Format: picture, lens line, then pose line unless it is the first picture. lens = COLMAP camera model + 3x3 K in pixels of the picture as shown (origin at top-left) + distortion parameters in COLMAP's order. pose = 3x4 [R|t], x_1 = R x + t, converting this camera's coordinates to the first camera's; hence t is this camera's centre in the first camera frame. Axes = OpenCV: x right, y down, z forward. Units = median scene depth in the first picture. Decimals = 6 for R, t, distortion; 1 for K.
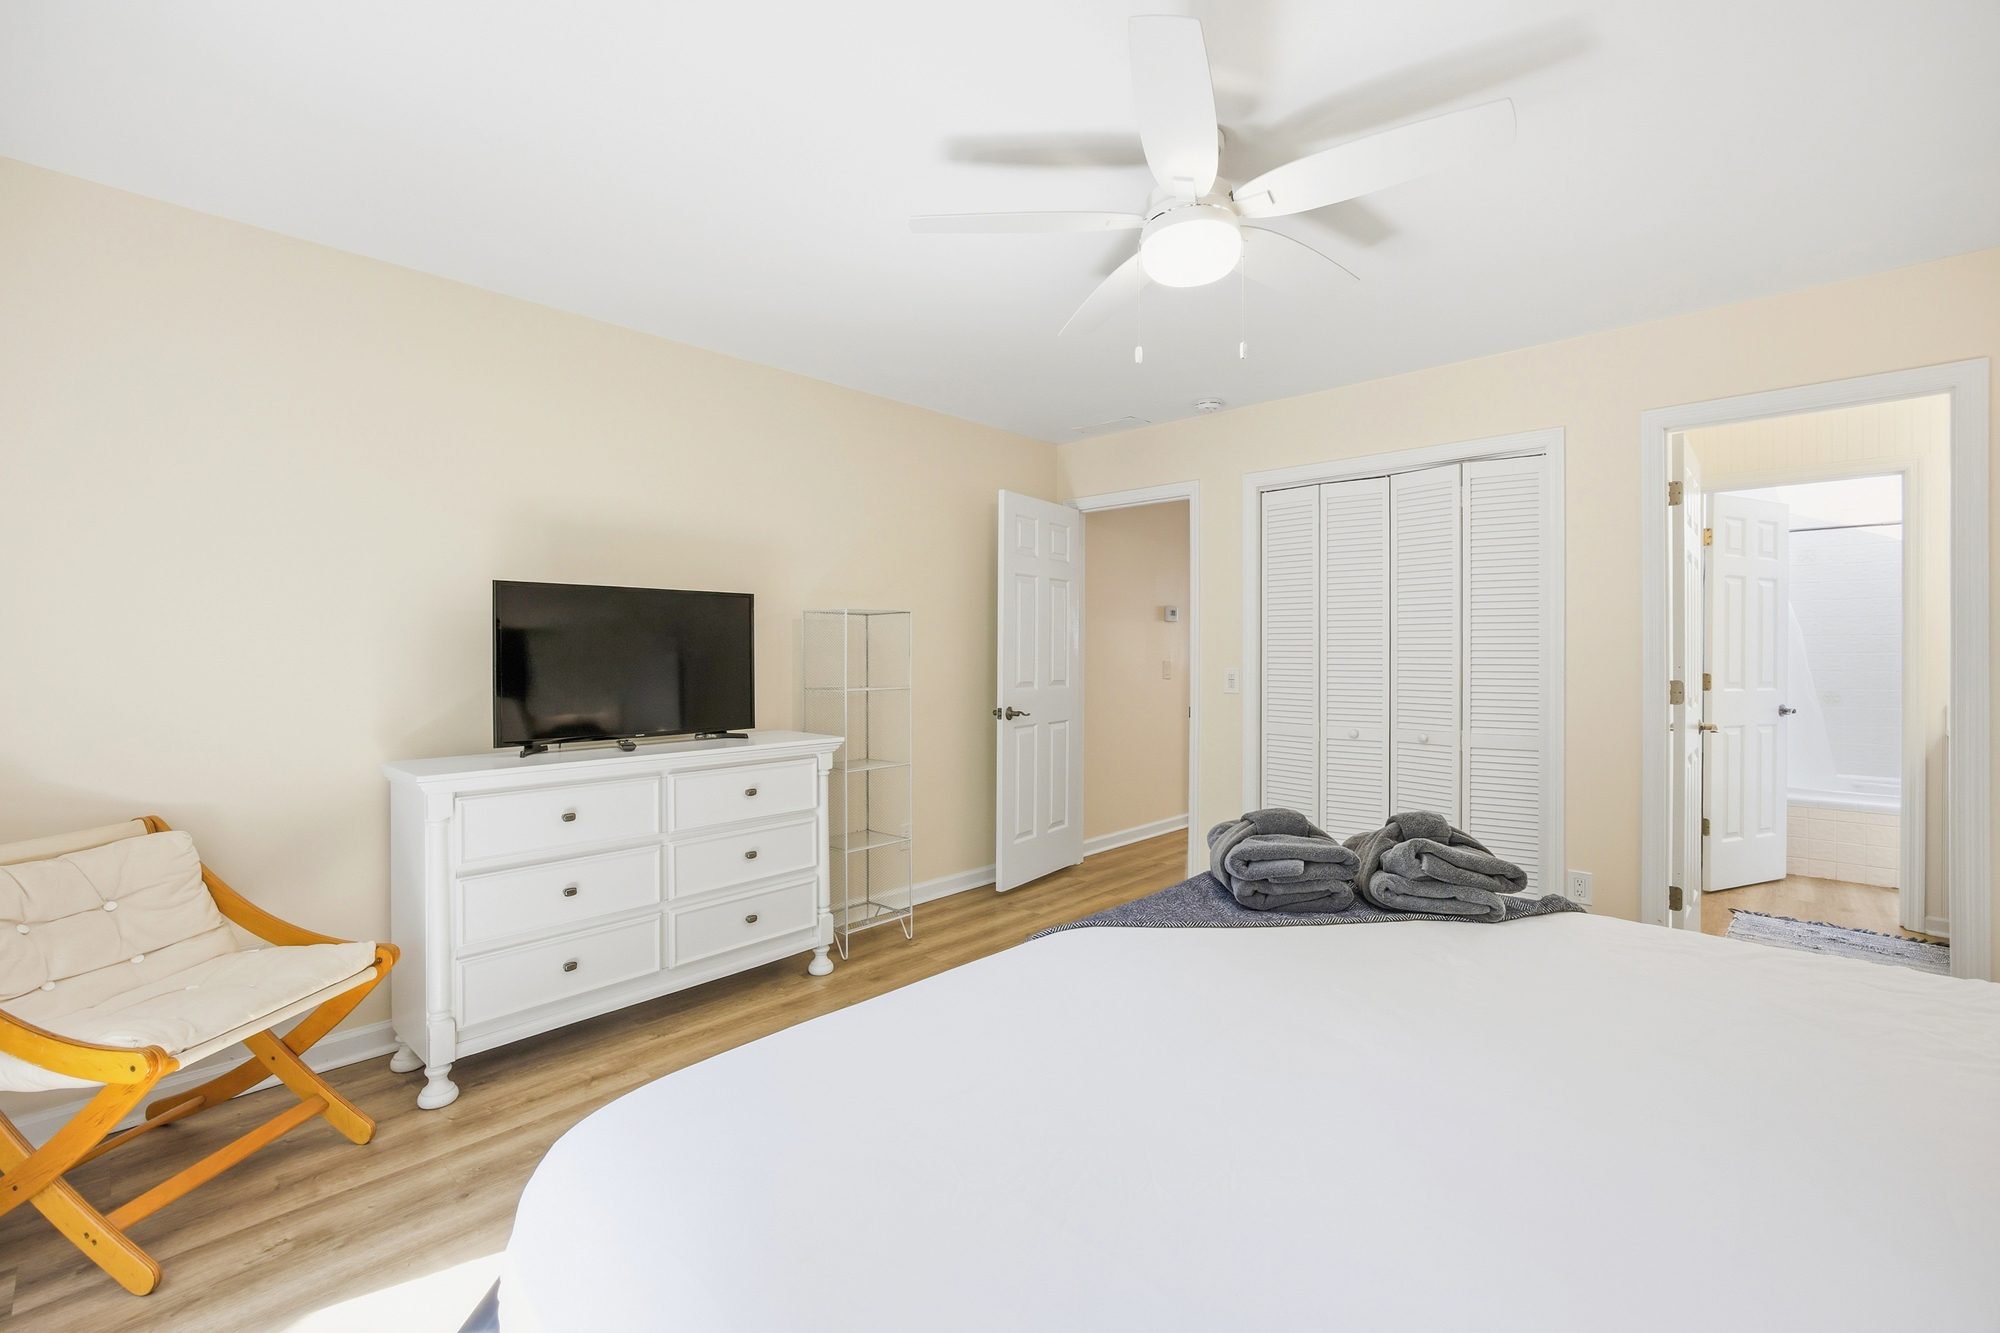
lens RADIAL K [[849.8, 0, 1000.0], [0, 849.8, 666.5], [0, 0, 1]] dist [-0.001467, -0.000116]
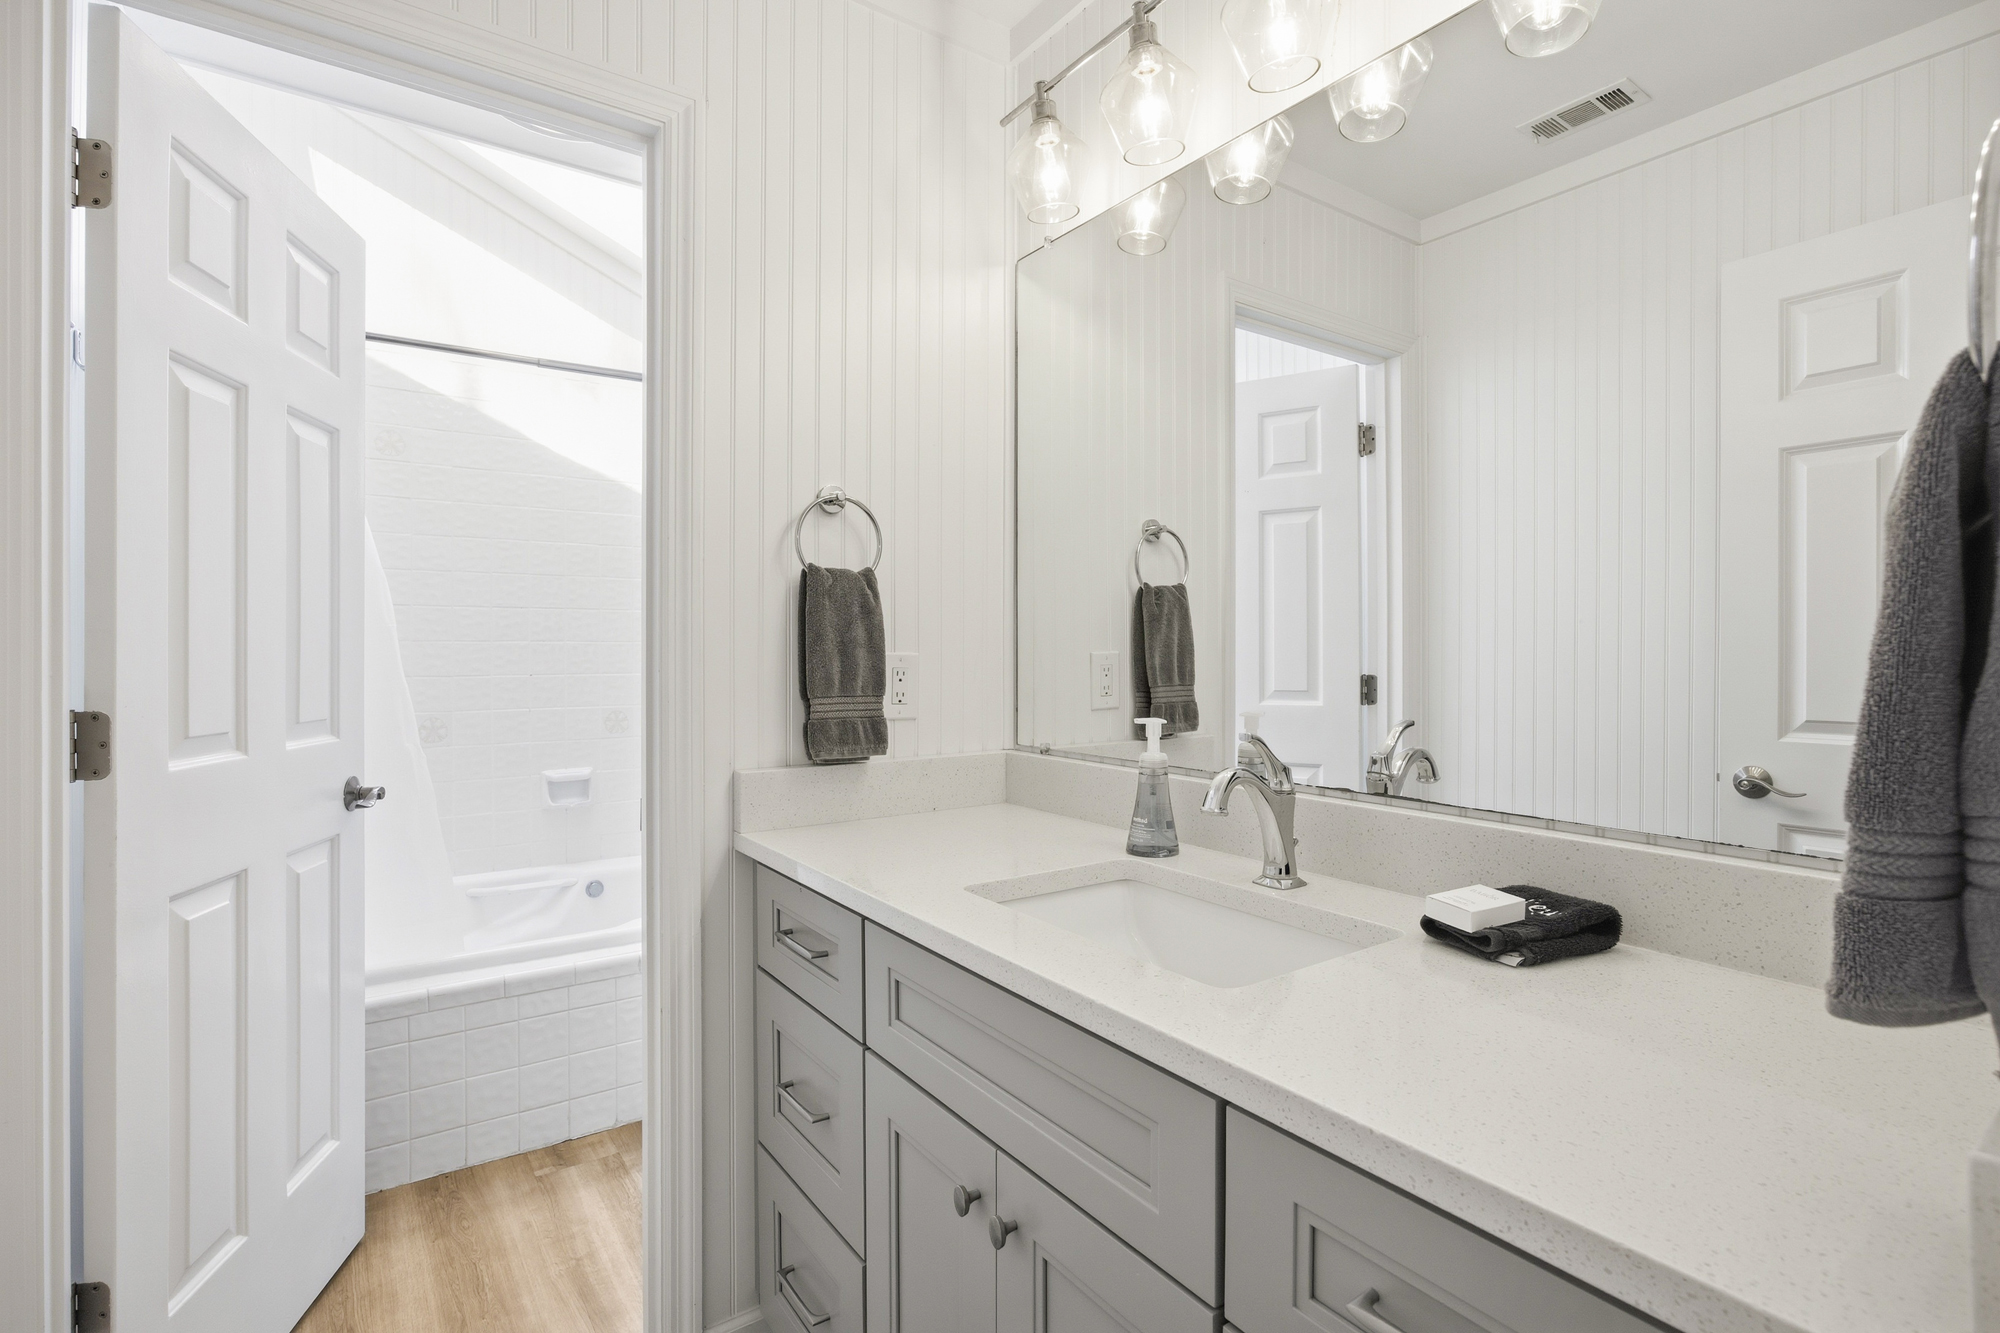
lens RADIAL K [[944.2, 0, 1001.3], [0, 944.2, 642.7], [0, 0, 1]] dist [-0.014726, 0.000450]
pose [[0.205640, 0.003271, 0.978622, 0.591525], [0.013691, 0.999887, -0.006219, -0.006809], [-0.978532, 0.014677, 0.205572, 0.650881]]
